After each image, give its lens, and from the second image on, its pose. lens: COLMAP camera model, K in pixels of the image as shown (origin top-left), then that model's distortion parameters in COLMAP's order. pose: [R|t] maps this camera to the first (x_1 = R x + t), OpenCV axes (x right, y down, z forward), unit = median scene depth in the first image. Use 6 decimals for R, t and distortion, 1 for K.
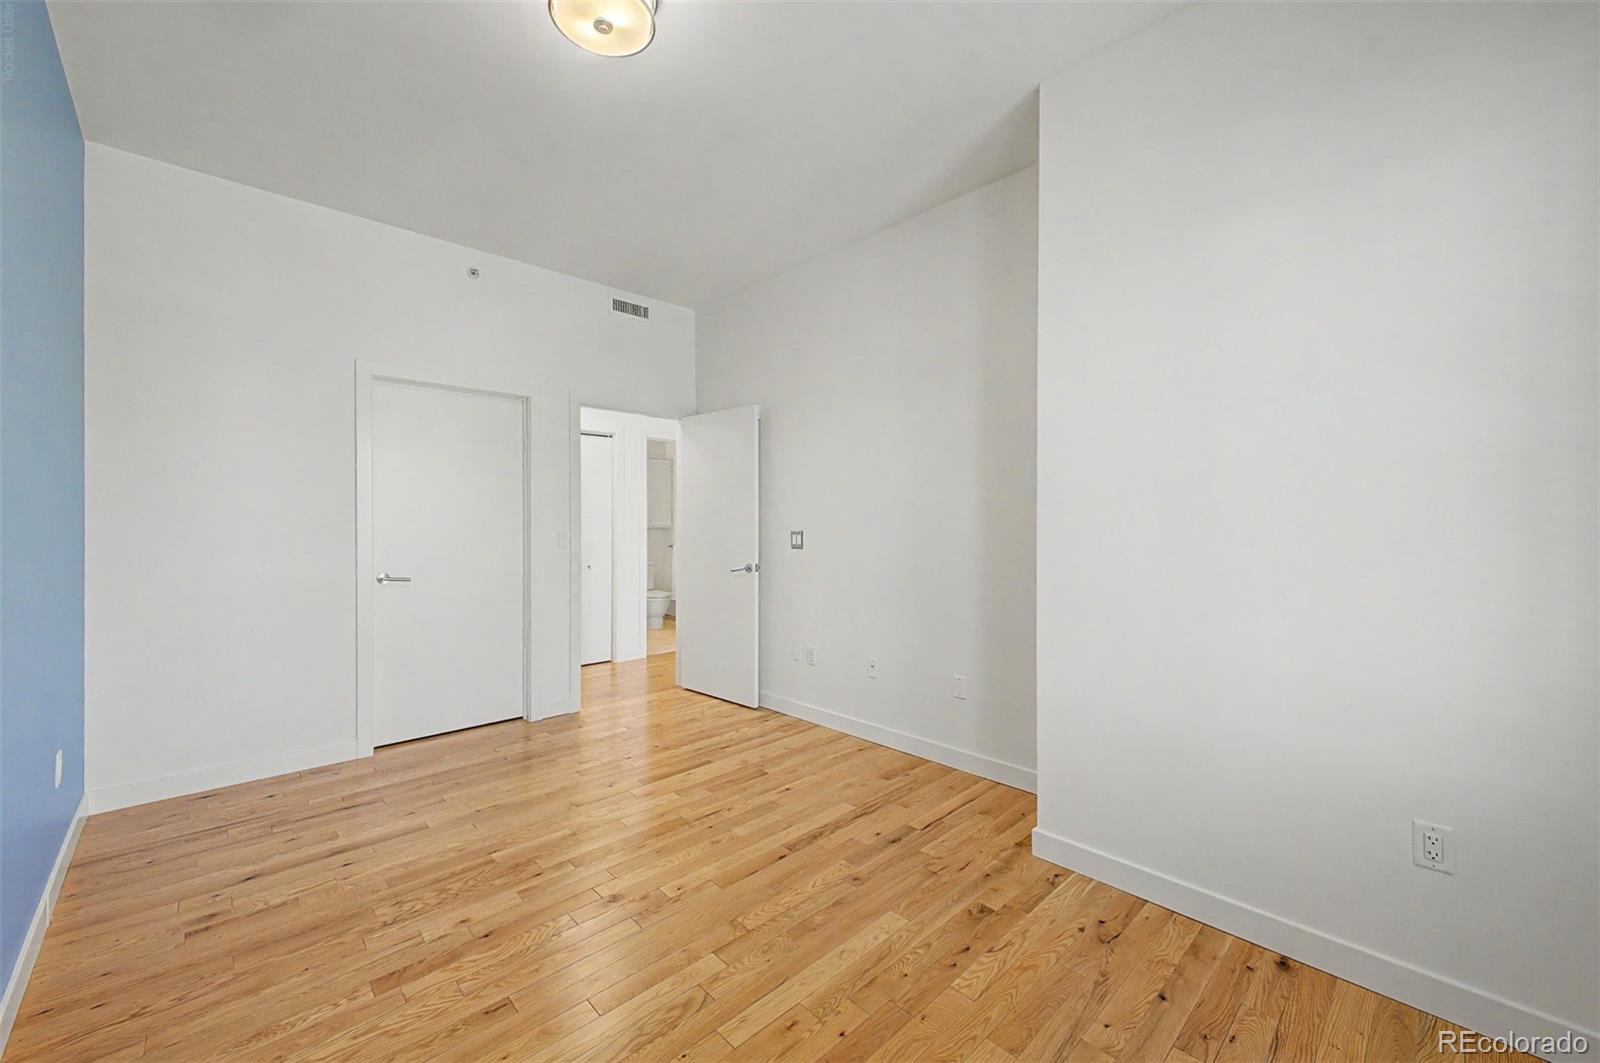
lens RADIAL K [[630.6, 0, 797.0], [0, 630.6, 531.5], [0, 0, 1]] dist [0.014561, -0.003767]
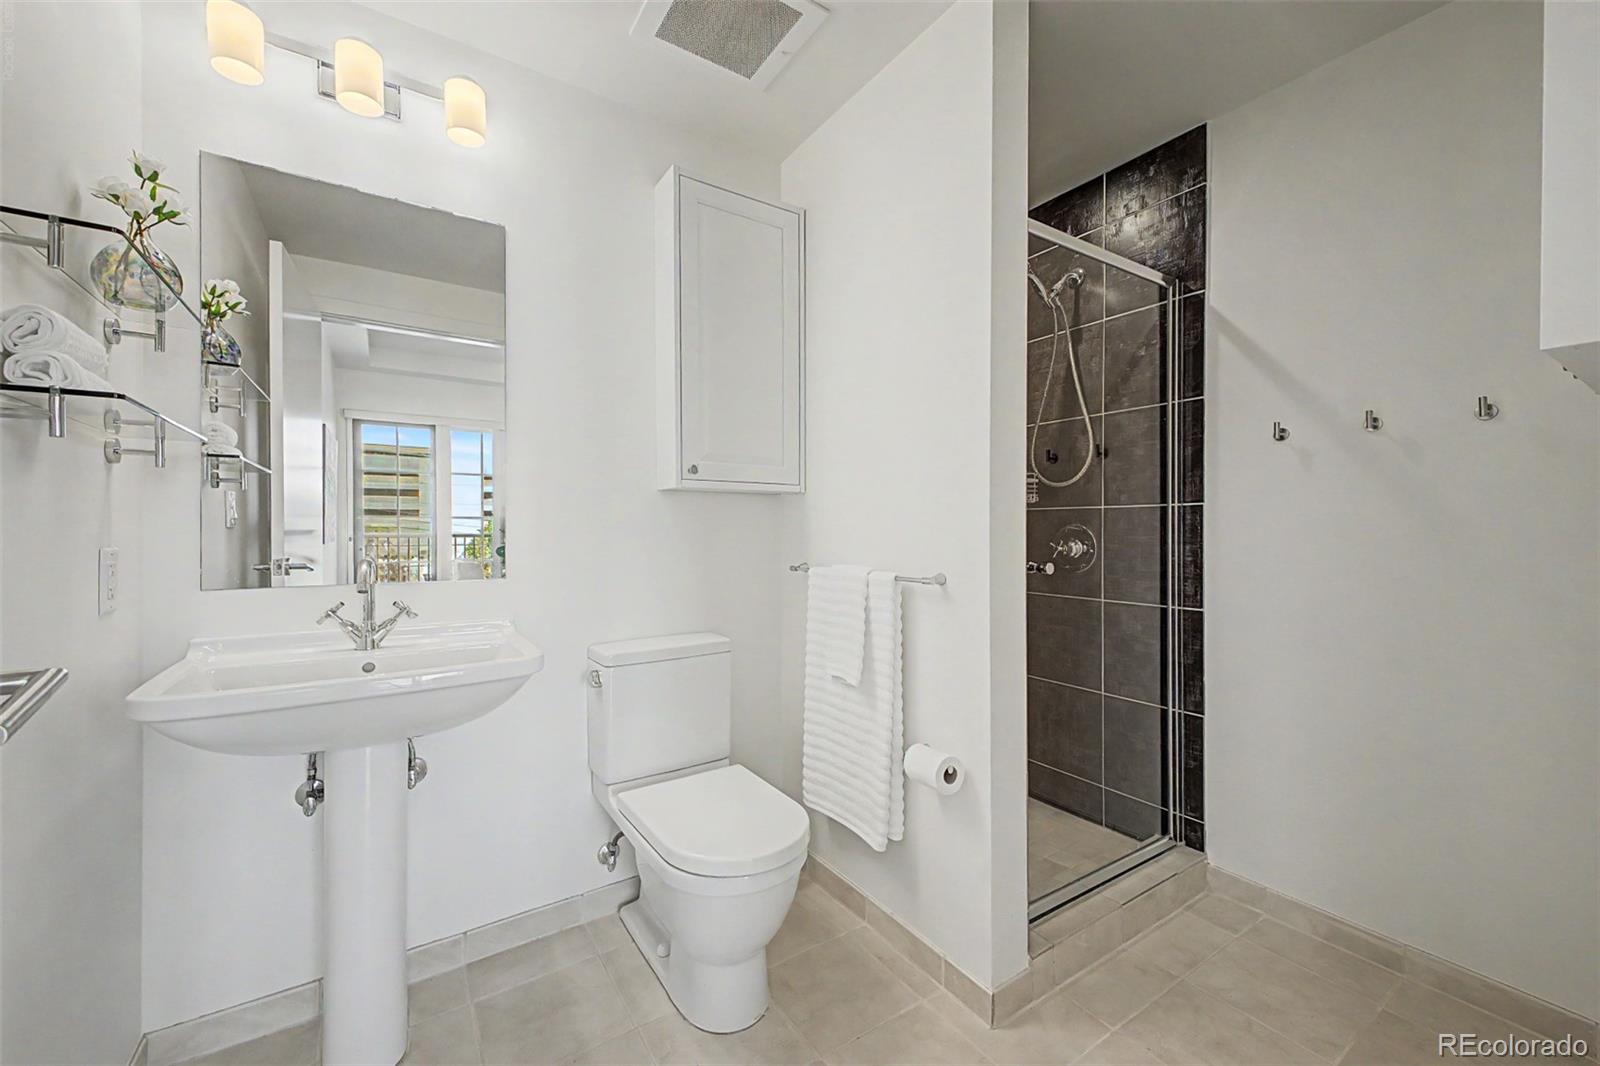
lens RADIAL K [[630.6, 0, 802.5], [0, 630.6, 532.1], [0, 0, 1]] dist [0.014561, -0.003767]
pose [[0.981469, -0.005724, -0.191533, -0.154377], [0.005622, 0.999984, -0.001074, 0.009396], [0.191536, -0.000023, 0.981485, 0.776373]]
